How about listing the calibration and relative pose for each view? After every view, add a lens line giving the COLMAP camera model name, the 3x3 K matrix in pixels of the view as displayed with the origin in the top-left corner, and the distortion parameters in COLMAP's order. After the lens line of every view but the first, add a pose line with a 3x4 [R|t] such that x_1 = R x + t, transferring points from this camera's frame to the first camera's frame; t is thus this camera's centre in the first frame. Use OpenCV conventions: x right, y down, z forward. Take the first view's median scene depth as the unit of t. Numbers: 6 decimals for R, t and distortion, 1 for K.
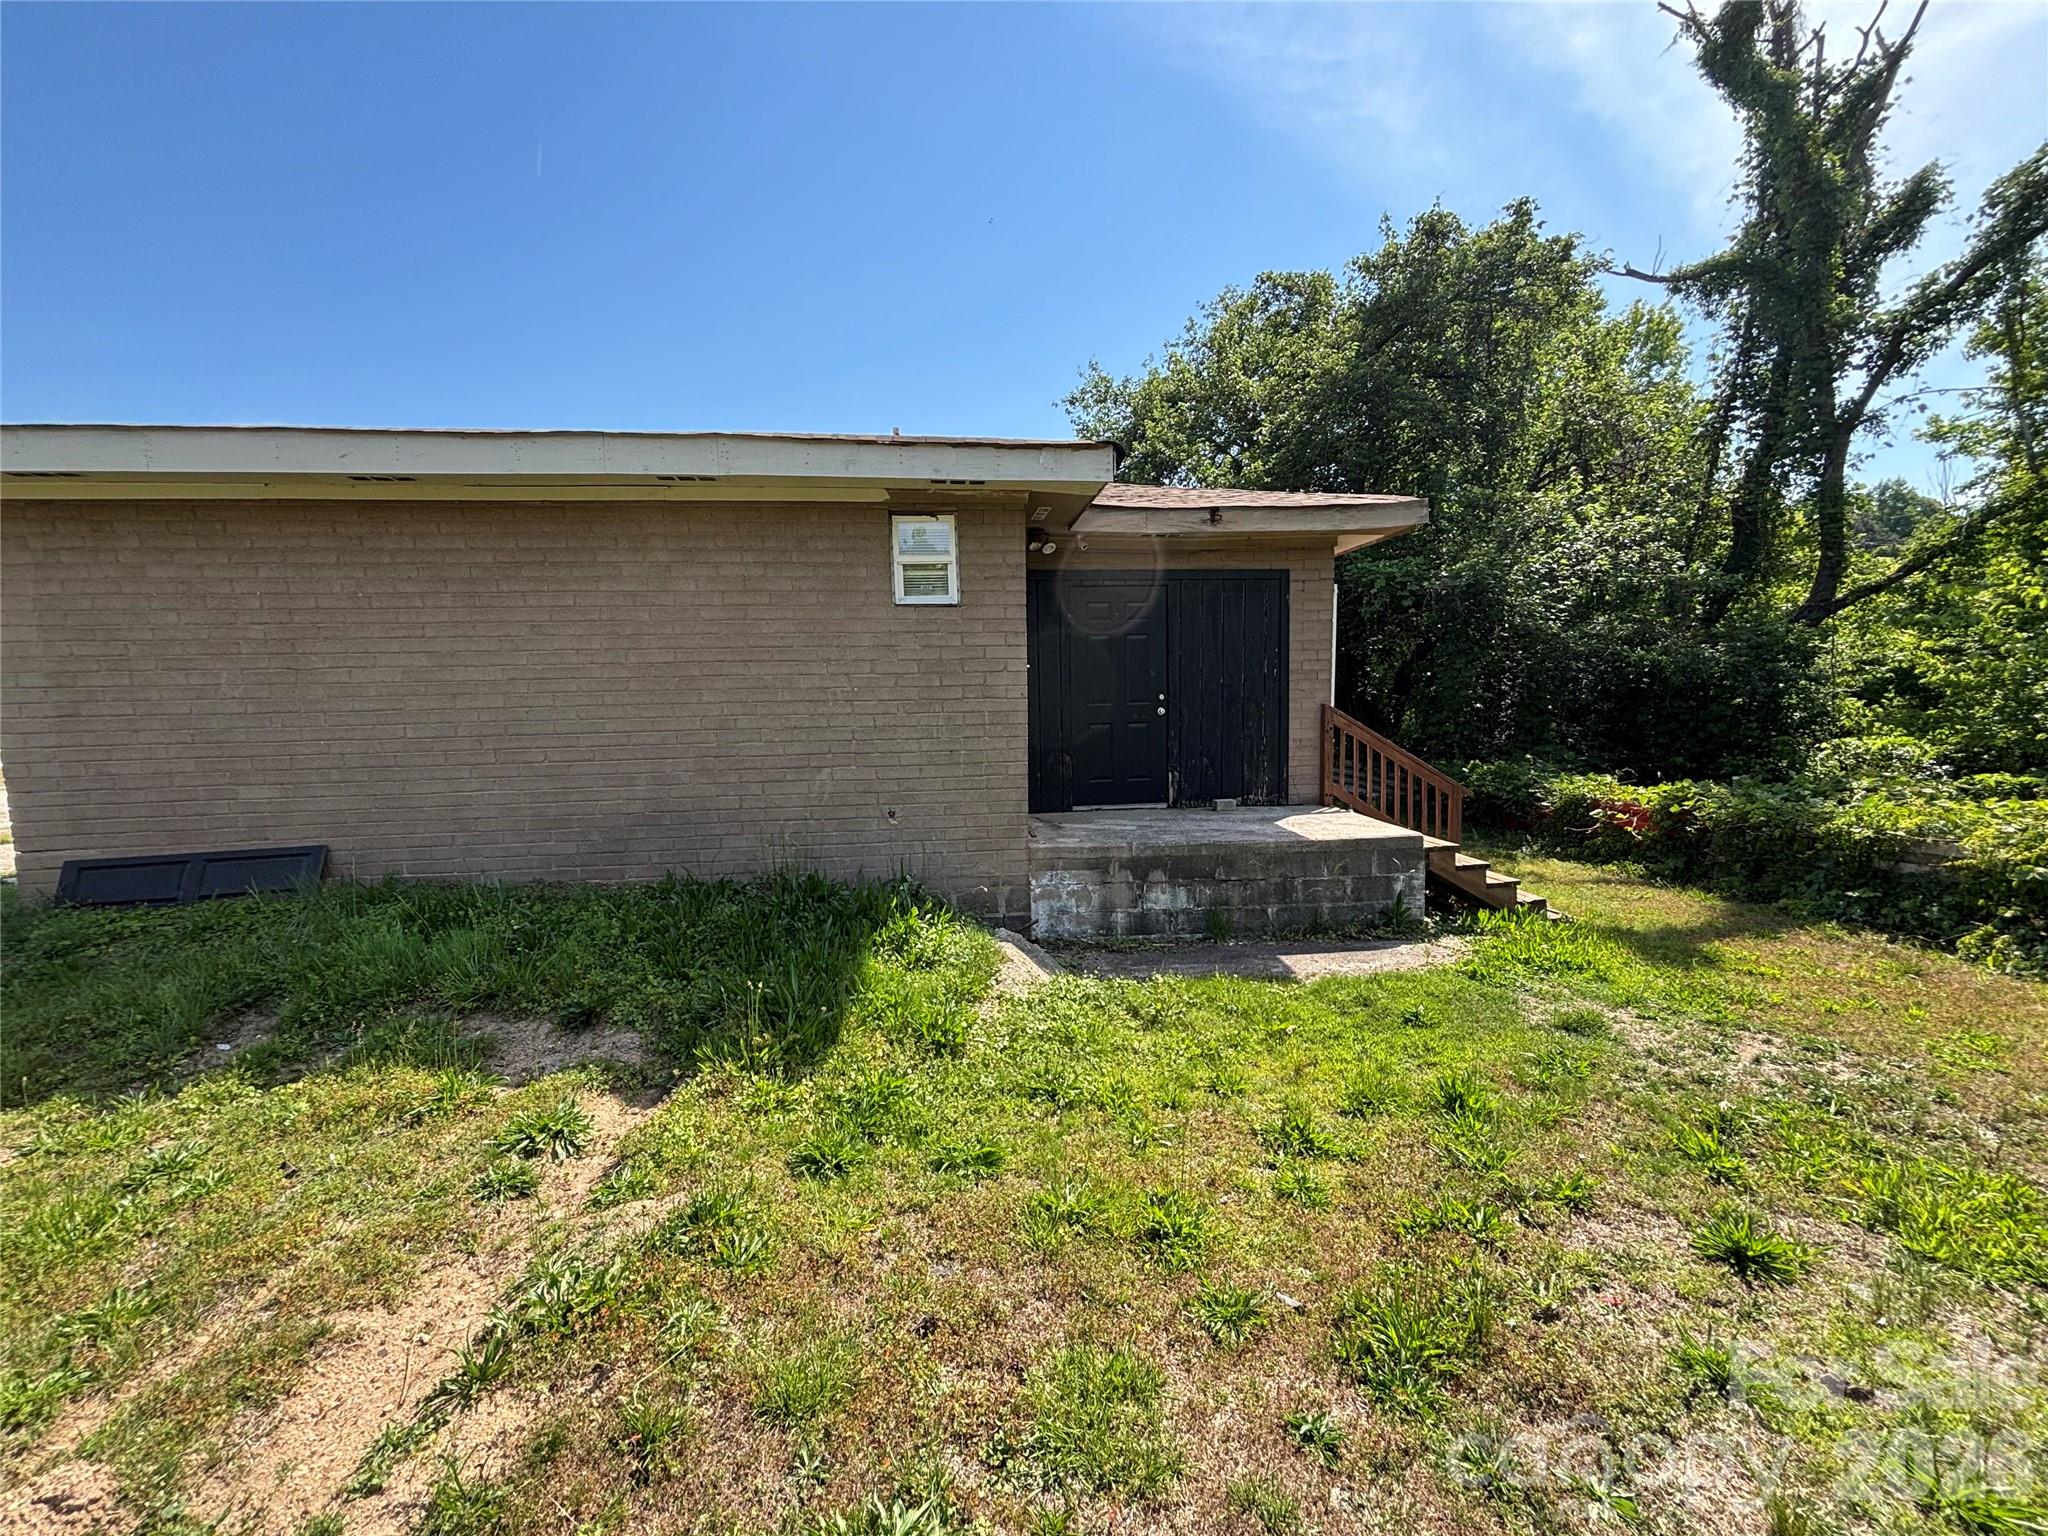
lens RADIAL K [[827.1, 0, 1028.4], [0, 827.1, 772.1], [0, 0, 1]] dist [-0.001466, -0.000058]
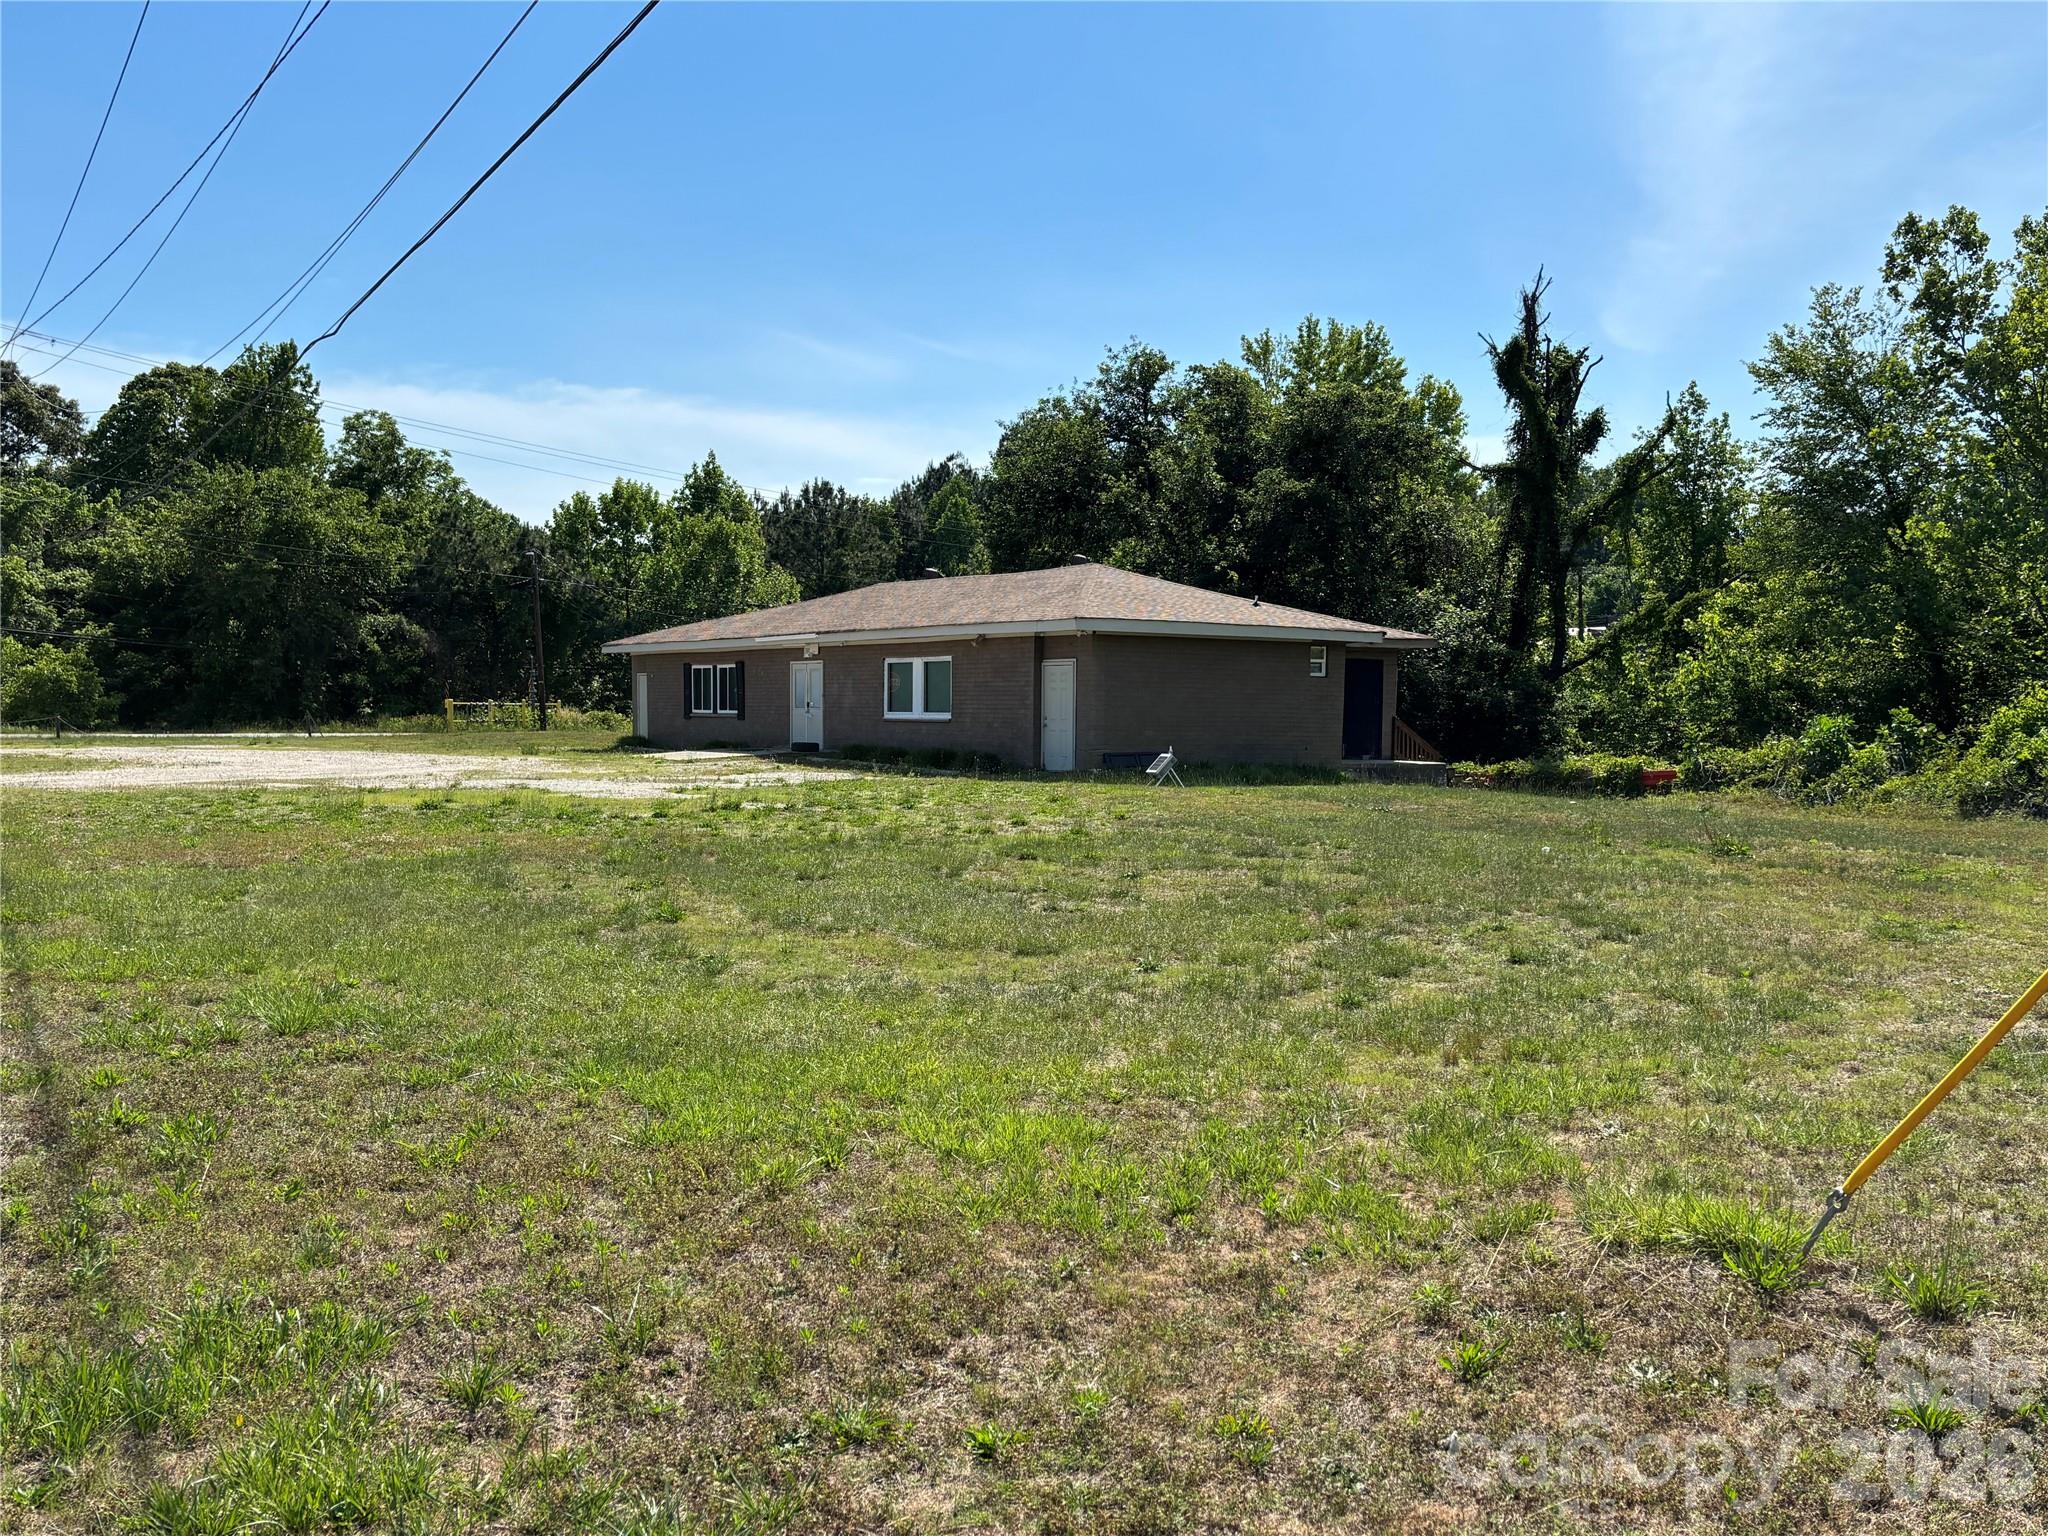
lens RADIAL K [[1775.2, 0, 1028.8], [0, 1775.2, 763.6], [0, 0, 1]] dist [0.117832, 0.003891]
pose [[0.890879, 0.018566, 0.453862, -1.631129], [0.013954, 0.997574, -0.068198, 0.217698], [-0.454027, 0.067089, 0.888458, -1.724040]]
